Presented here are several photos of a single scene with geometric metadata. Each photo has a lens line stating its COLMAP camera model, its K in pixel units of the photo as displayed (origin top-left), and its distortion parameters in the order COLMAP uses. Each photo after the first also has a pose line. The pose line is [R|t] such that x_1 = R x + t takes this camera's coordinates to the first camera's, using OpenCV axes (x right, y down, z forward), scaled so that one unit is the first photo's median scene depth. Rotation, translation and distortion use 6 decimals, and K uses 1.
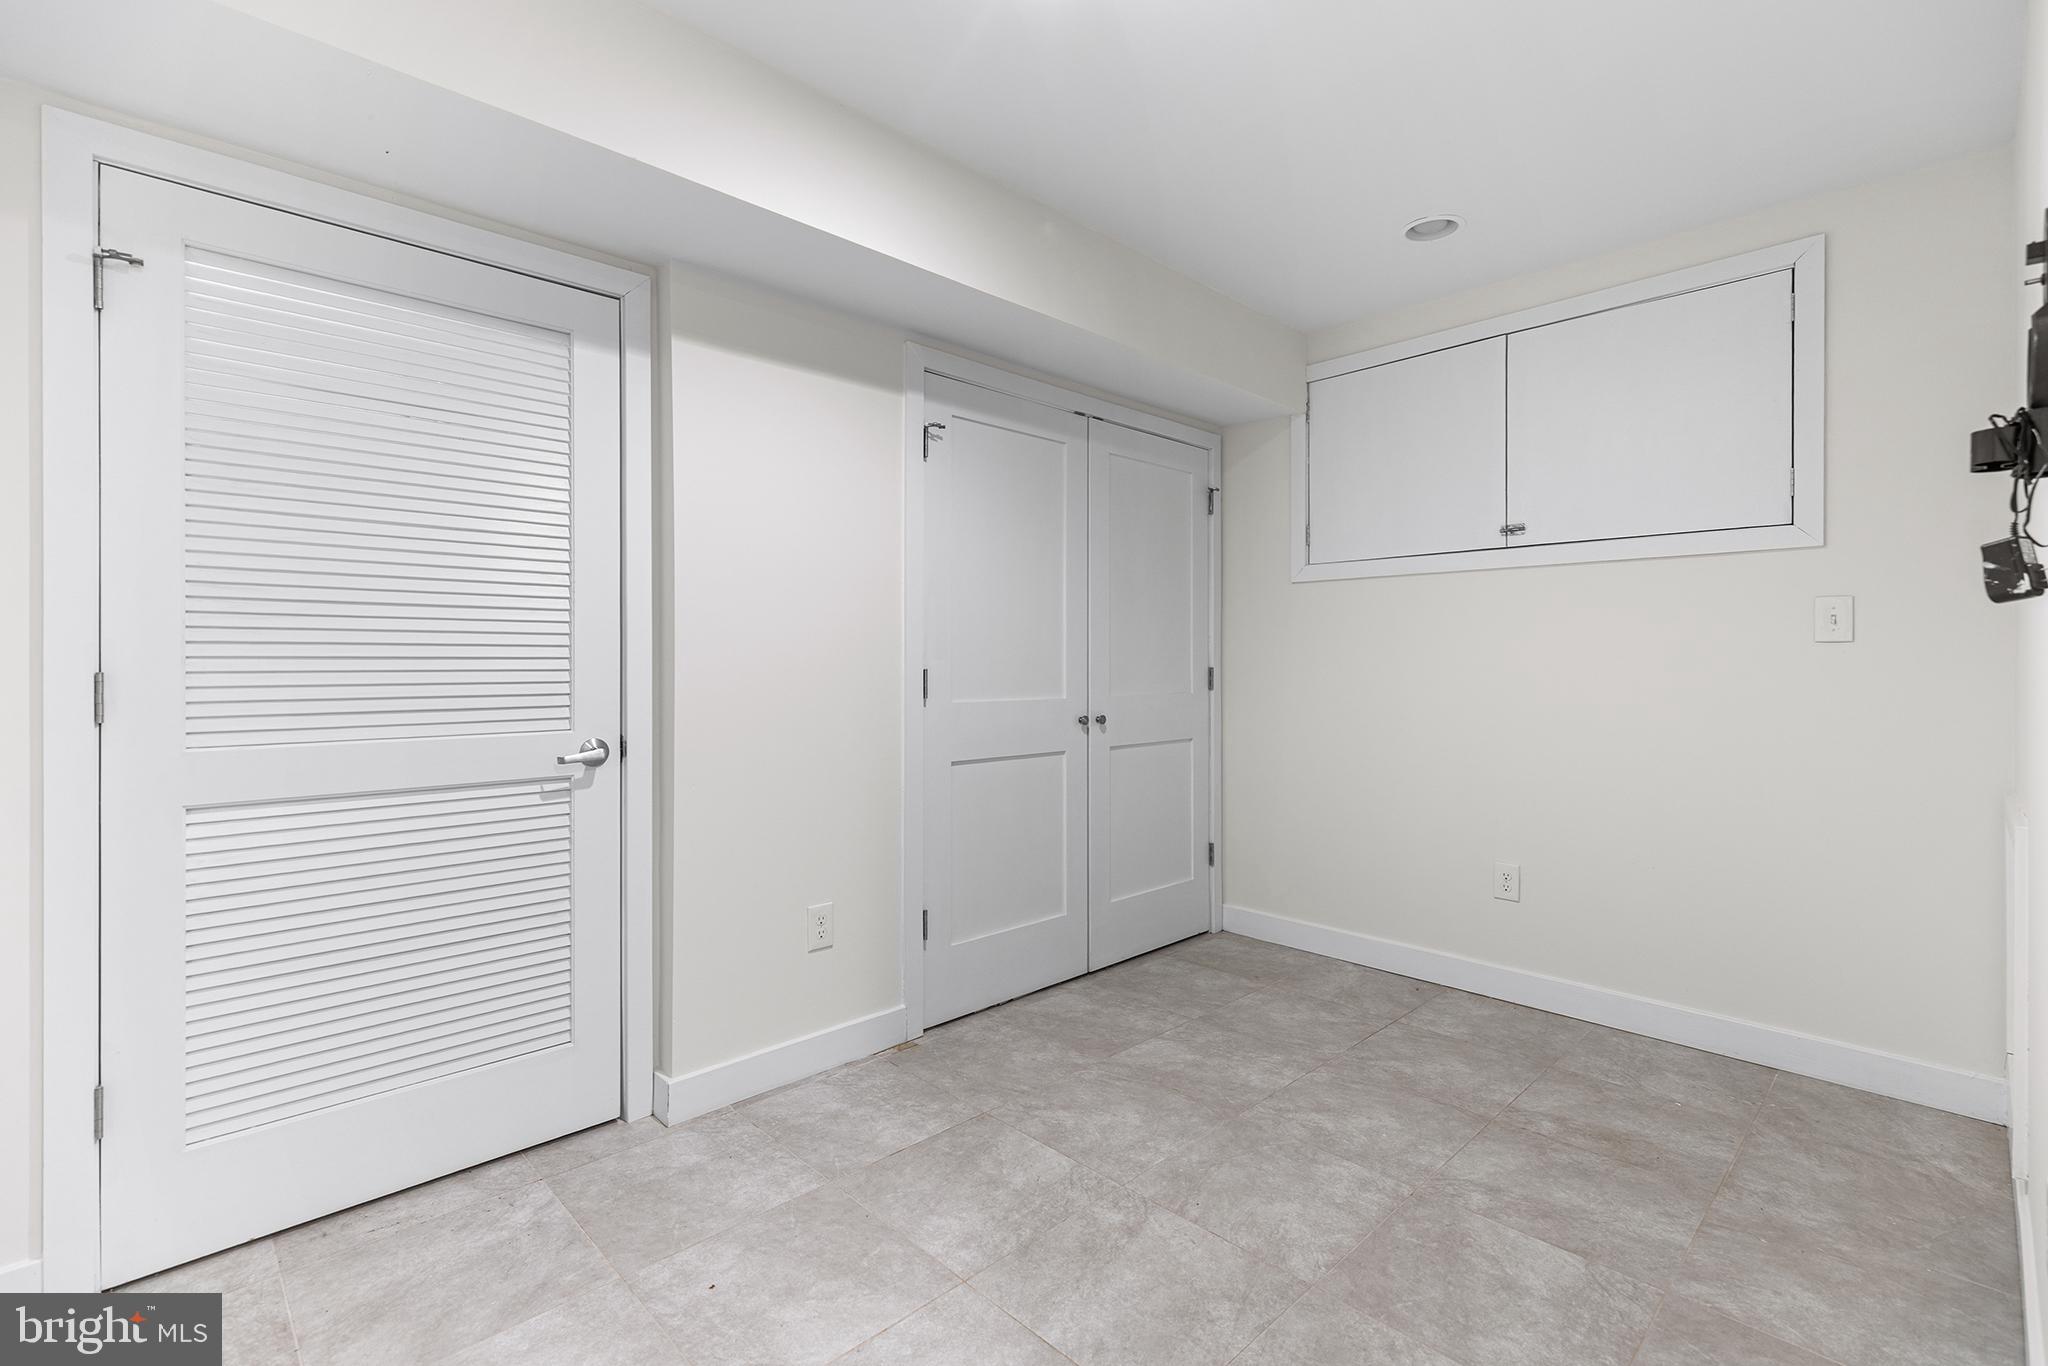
lens RADIAL K [[901.7, 0, 1024.0], [0, 901.7, 683.0], [0, 0, 1]] dist [0.004352, -0.000340]
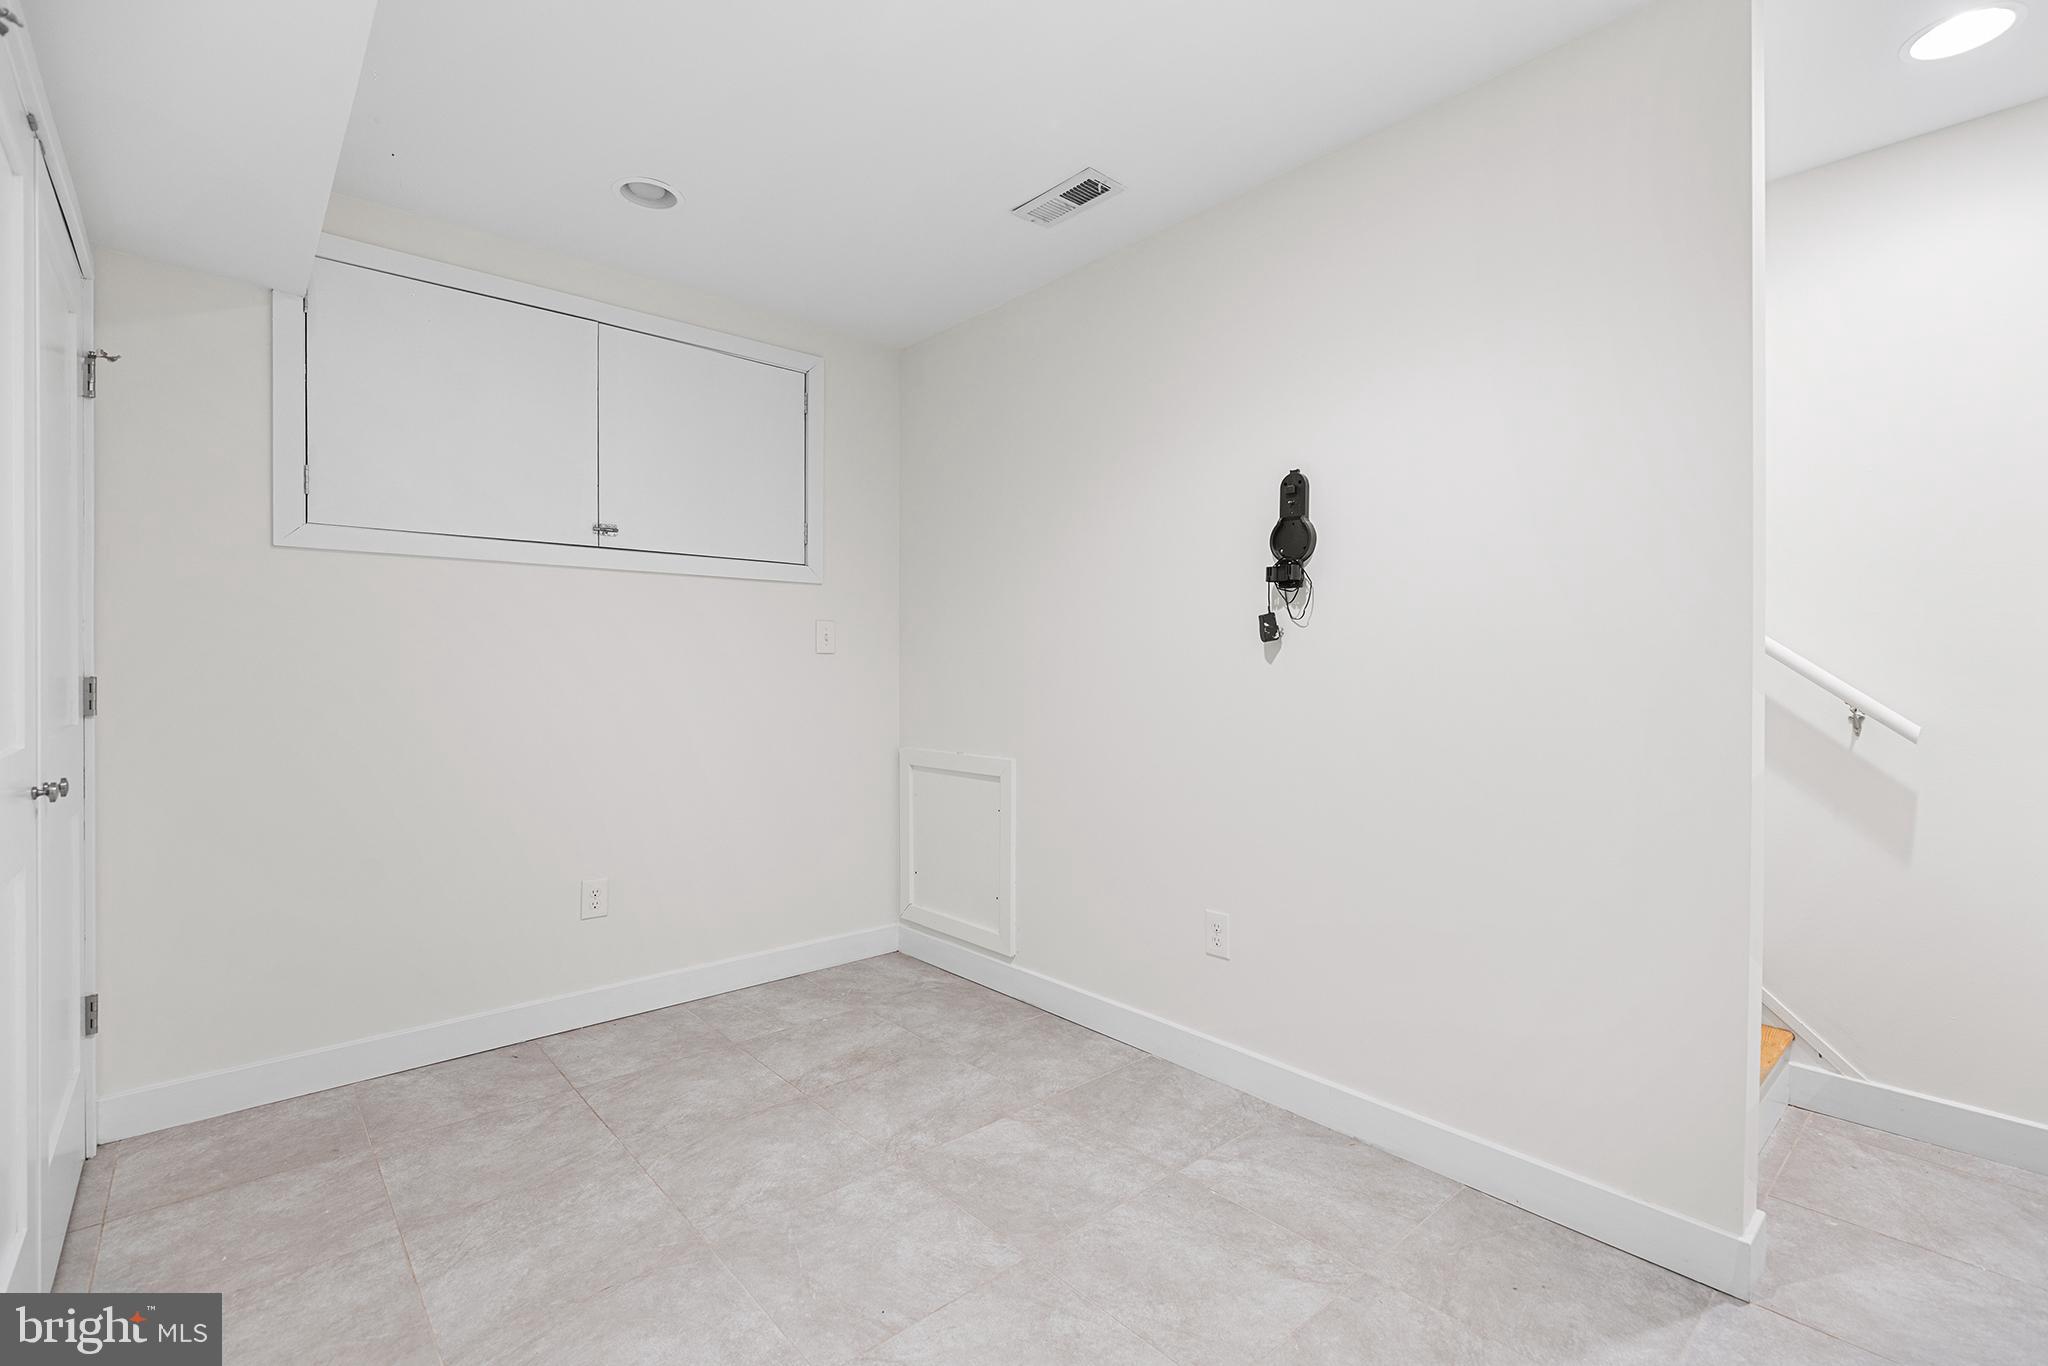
lens RADIAL K [[901.7, 0, 1024.0], [0, 901.7, 683.0], [0, 0, 1]] dist [0.004352, -0.000340]
pose [[0.061261, -0.018753, 0.997946, -0.476276], [0.021965, 0.999607, 0.017436, -0.016418], [-0.997880, 0.020852, 0.061649, 0.607556]]
